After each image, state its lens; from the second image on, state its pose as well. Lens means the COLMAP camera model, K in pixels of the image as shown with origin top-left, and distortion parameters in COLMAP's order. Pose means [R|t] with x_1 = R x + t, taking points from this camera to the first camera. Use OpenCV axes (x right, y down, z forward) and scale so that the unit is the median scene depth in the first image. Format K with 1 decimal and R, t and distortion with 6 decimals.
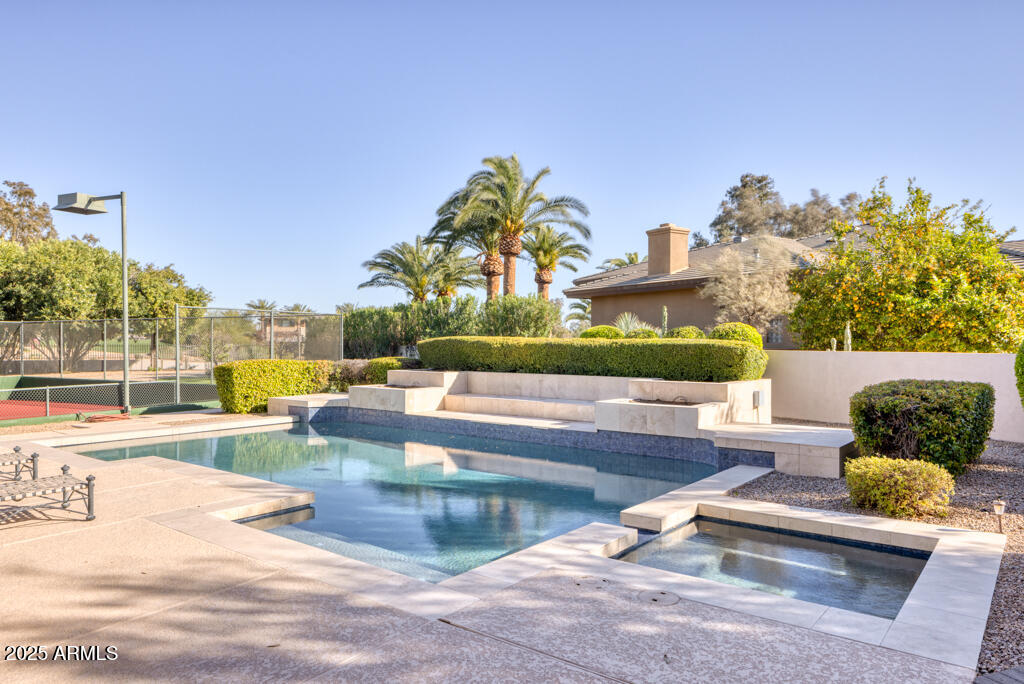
lens RADIAL K [[700.2, 0, 512.0], [0, 700.2, 342.0], [0, 0, 1]] dist [-0.001913, -0.001037]
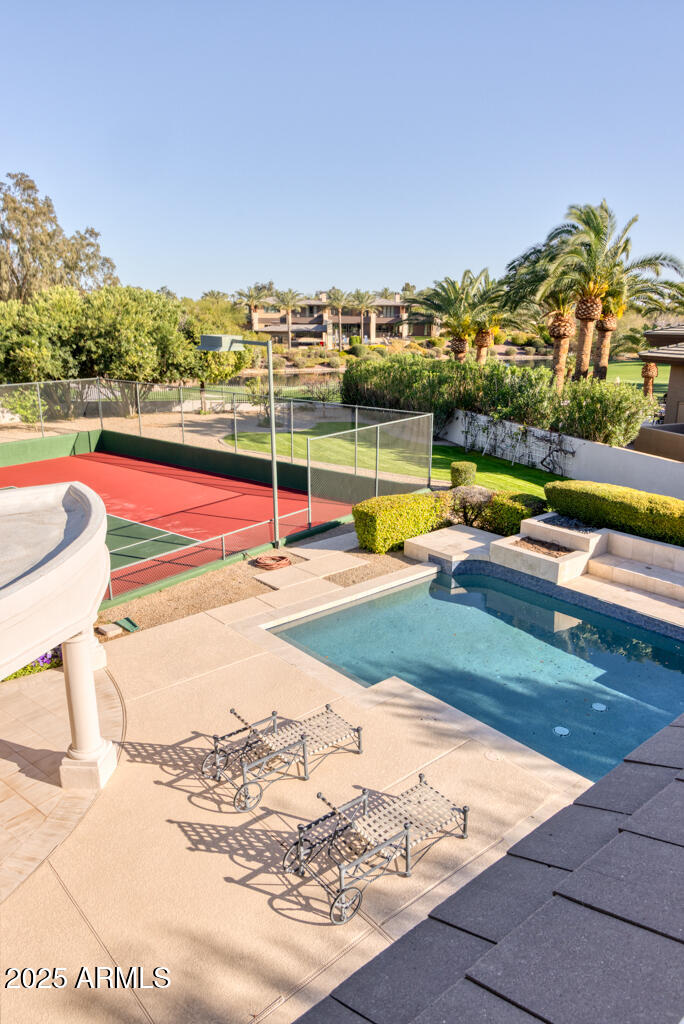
lens RADIAL K [[722.6, 0, 342.0], [0, 722.6, 512.0], [0, 0, 1]] dist [0.002732, -0.000269]
pose [[0.981802, 0.051339, -0.182835, -0.131610], [0.001115, 0.961190, 0.275884, -0.142710], [0.189903, -0.271067, 0.943642, -0.022264]]
